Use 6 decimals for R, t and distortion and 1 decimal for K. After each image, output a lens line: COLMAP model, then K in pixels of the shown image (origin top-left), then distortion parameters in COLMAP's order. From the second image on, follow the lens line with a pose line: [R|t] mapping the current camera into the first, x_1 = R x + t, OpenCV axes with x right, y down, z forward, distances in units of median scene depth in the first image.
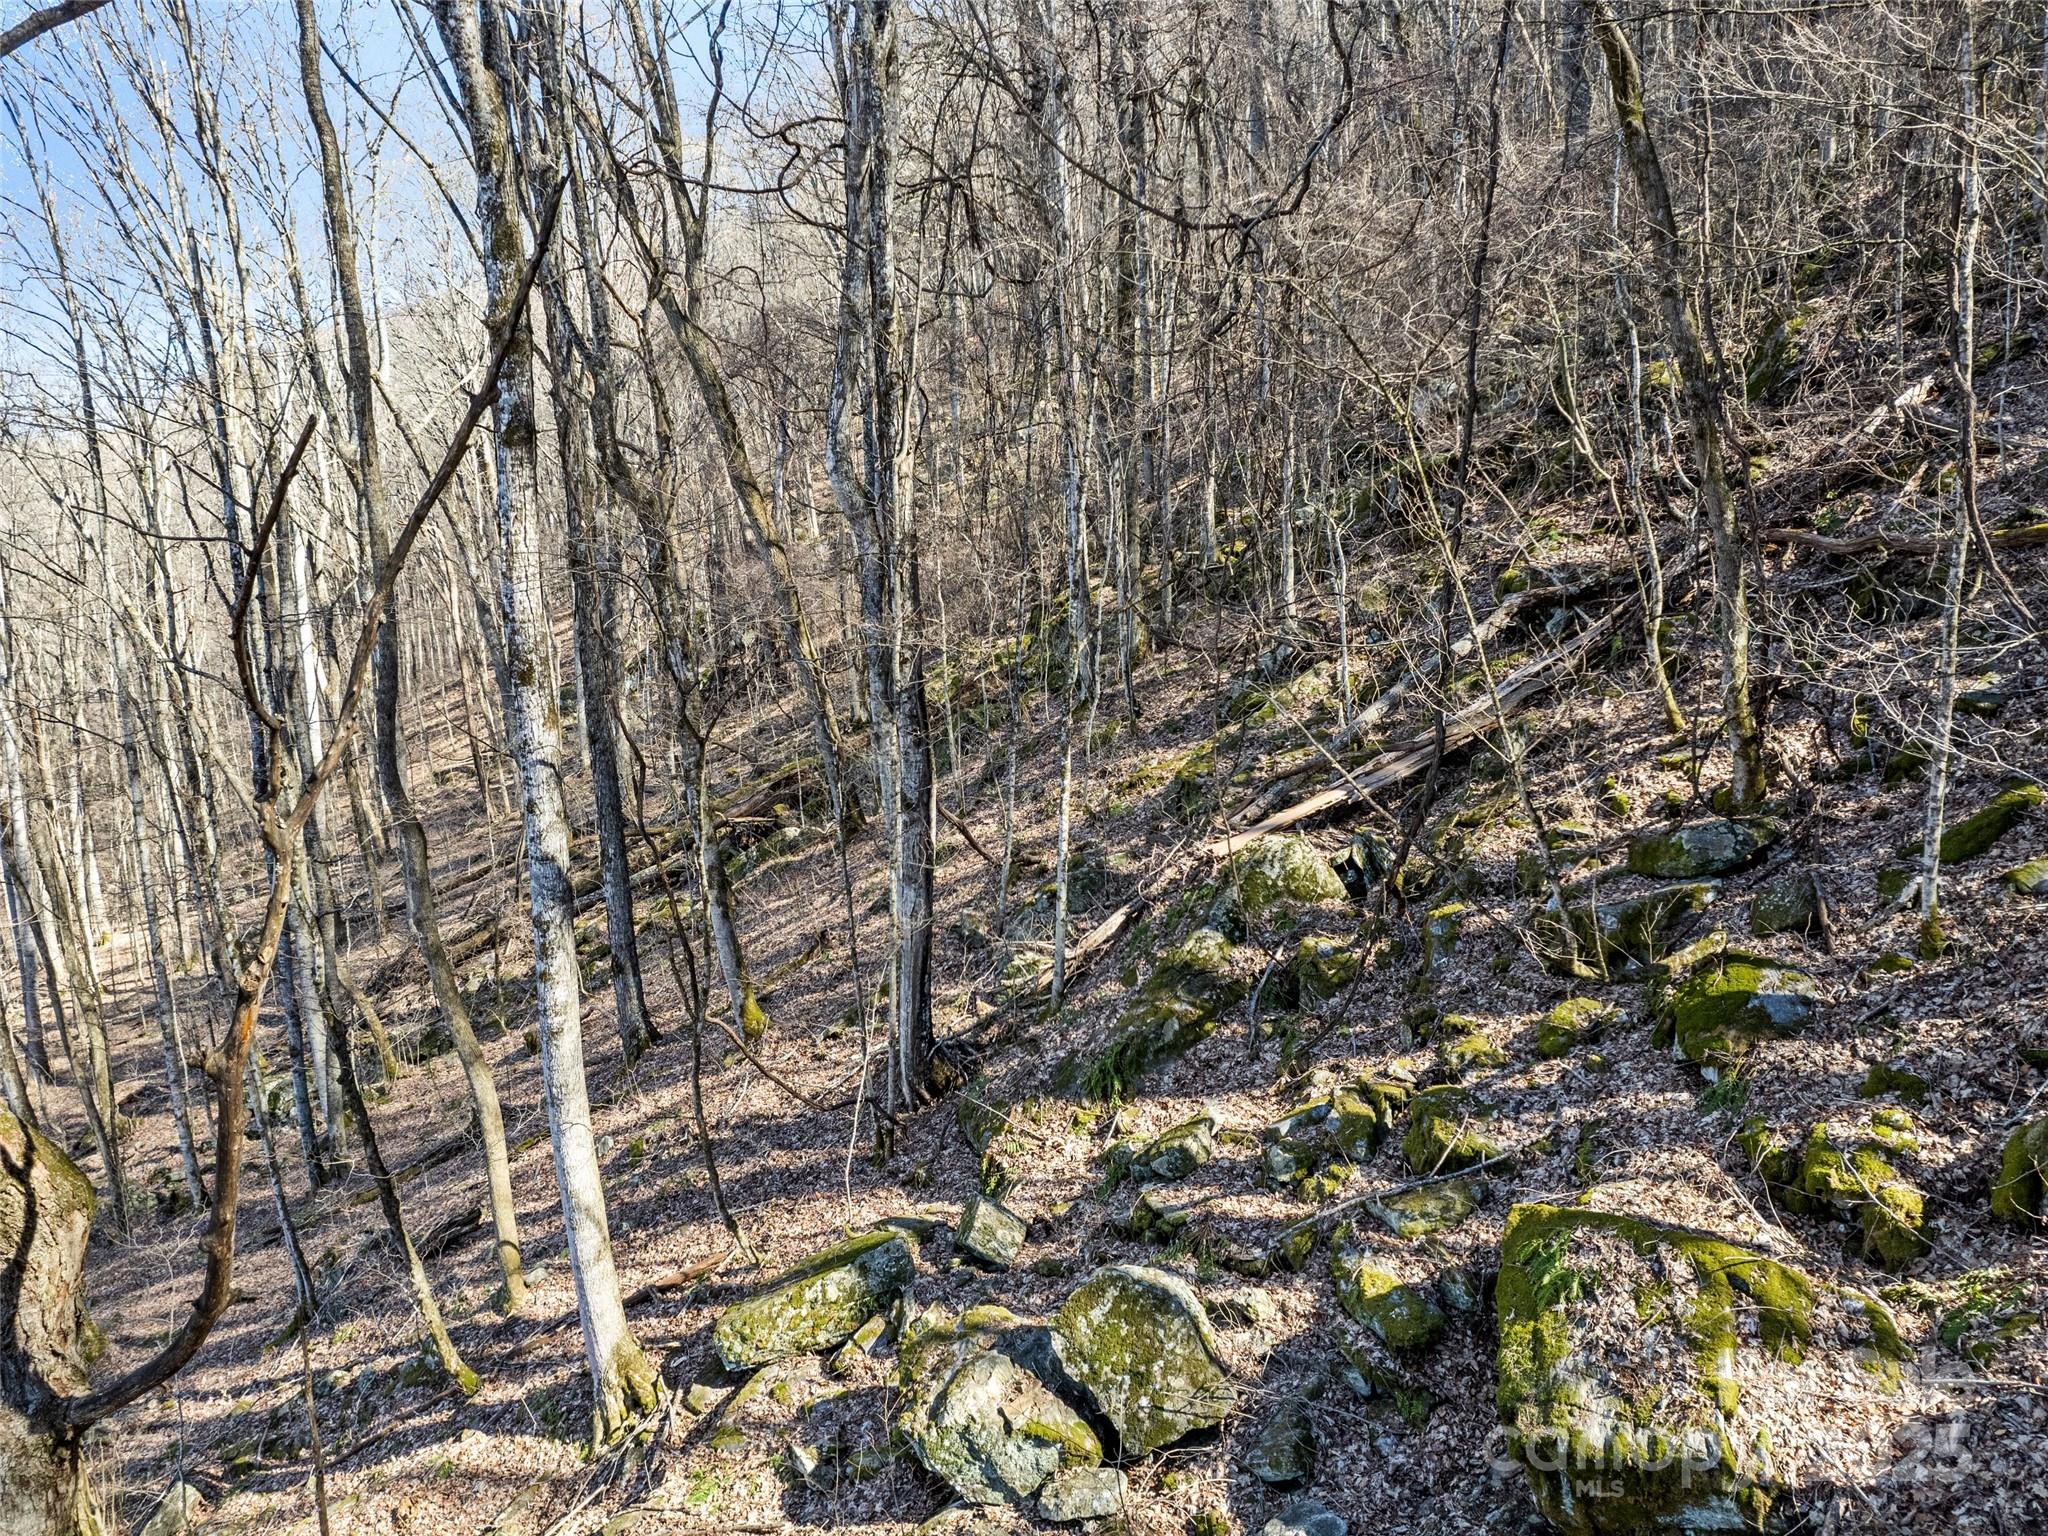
lens RADIAL K [[1499.7, 0, 1024.0], [0, 1499.7, 768.0], [0, 0, 1]] dist [-0.008340, 0.000844]
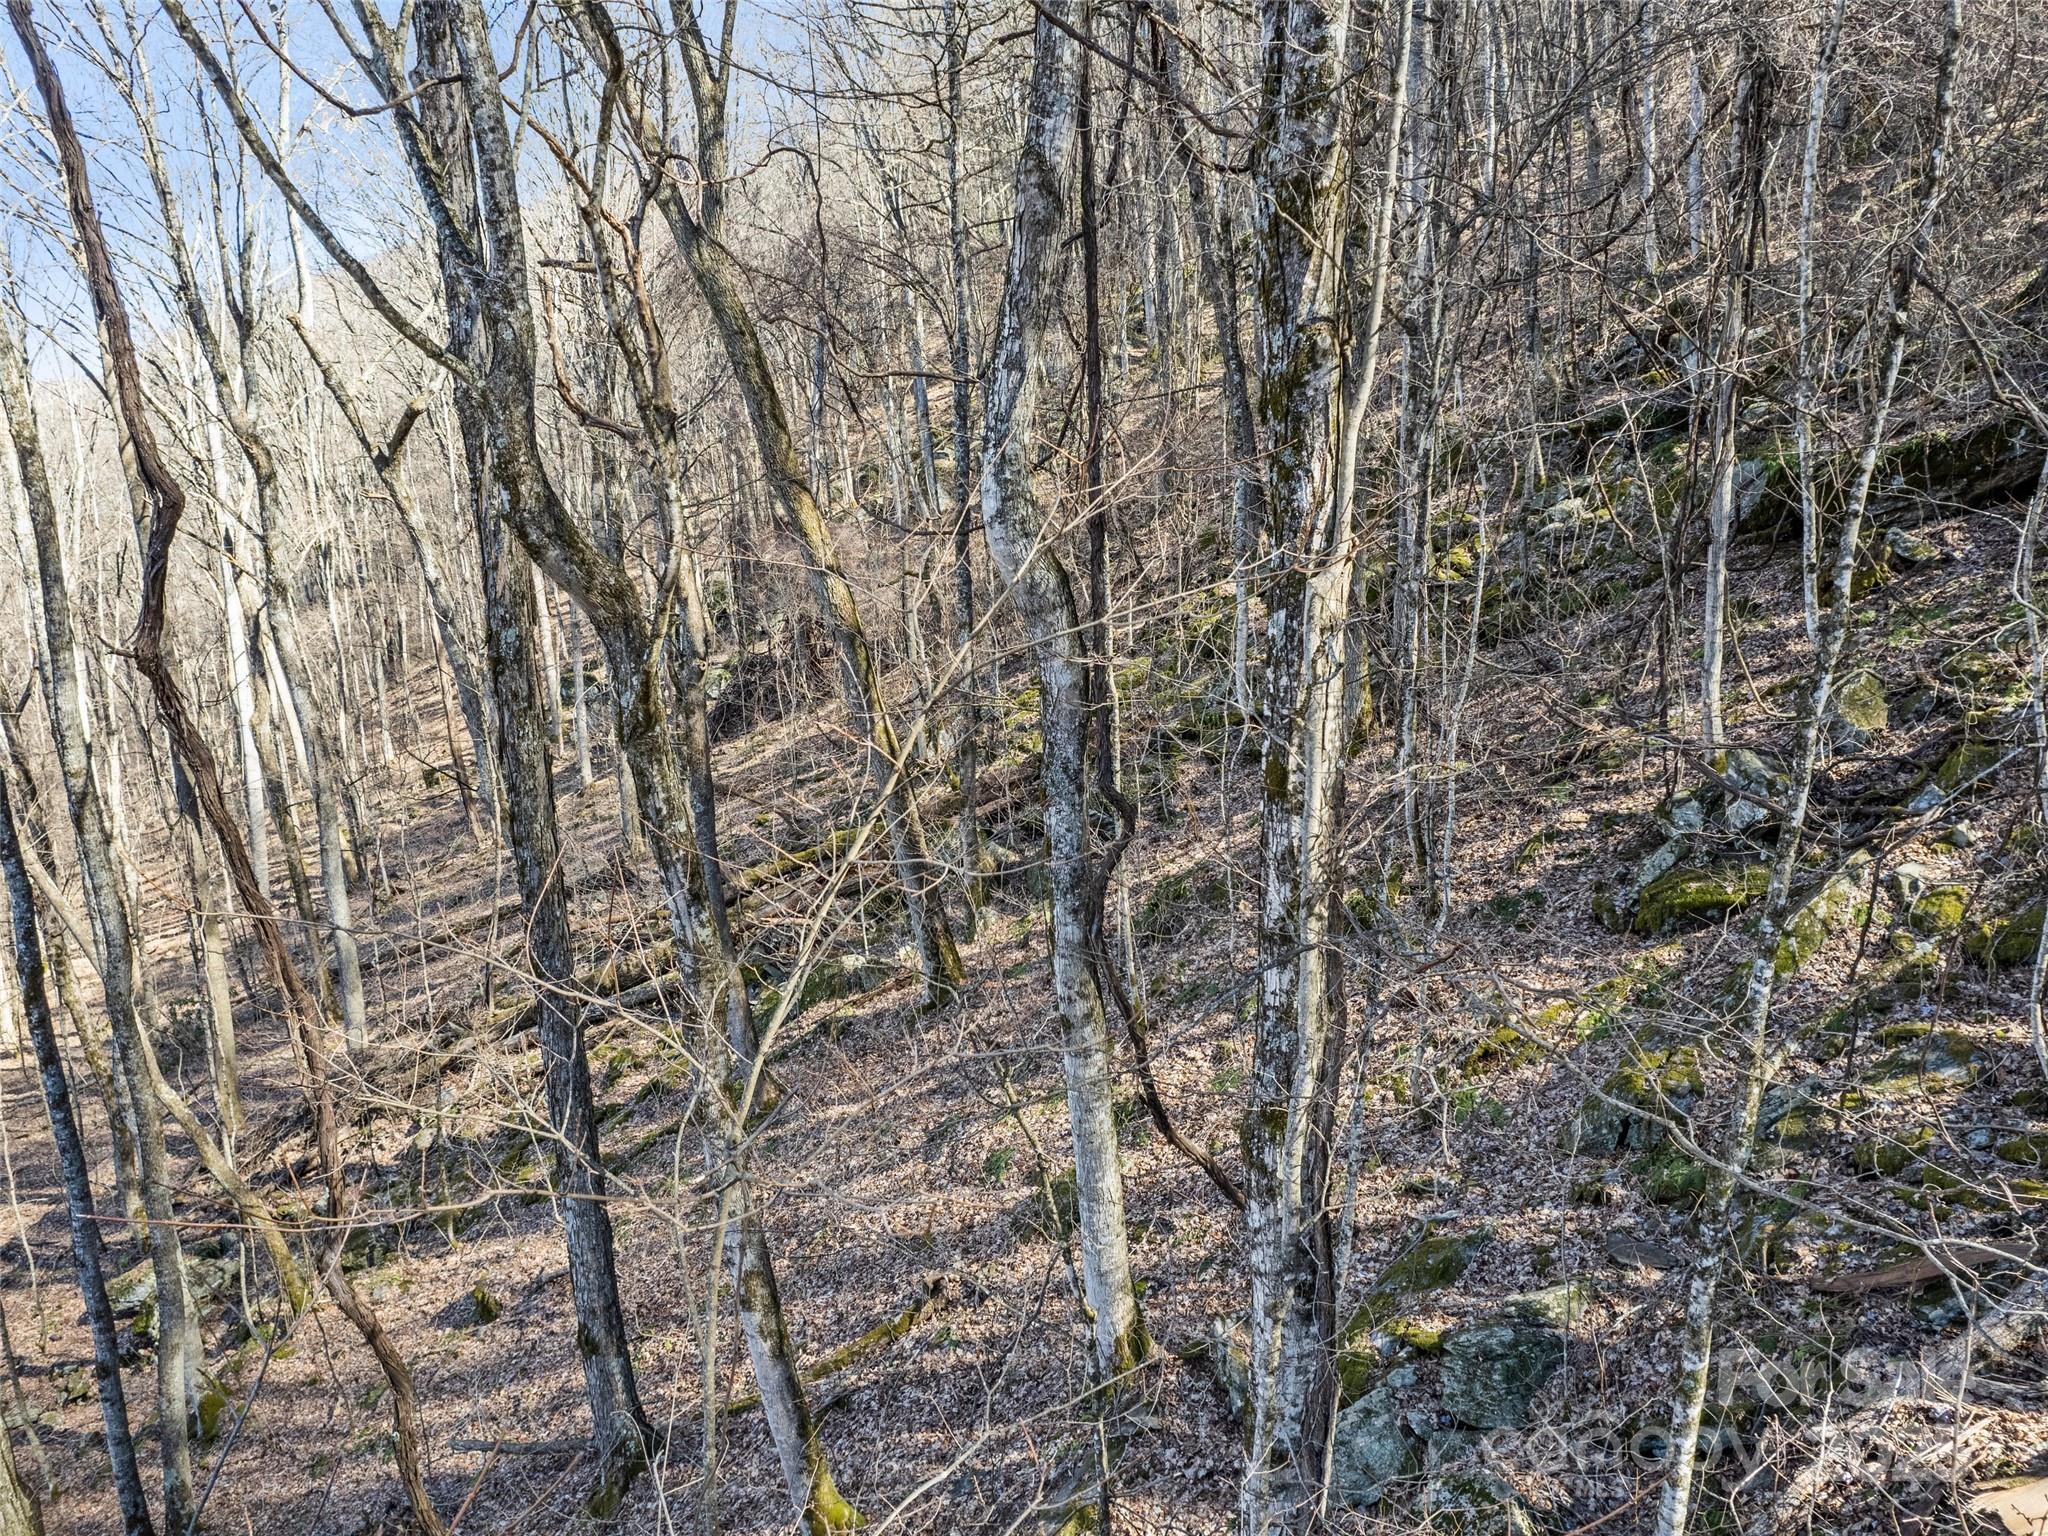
lens RADIAL K [[1499.7, 0, 1024.0], [0, 1499.7, 768.0], [0, 0, 1]] dist [-0.008340, 0.000844]
pose [[0.999906, 0.000775, -0.013700, -0.070169], [-0.000255, 0.999282, 0.037895, -0.084556], [0.013719, -0.037888, 0.999188, 0.317335]]
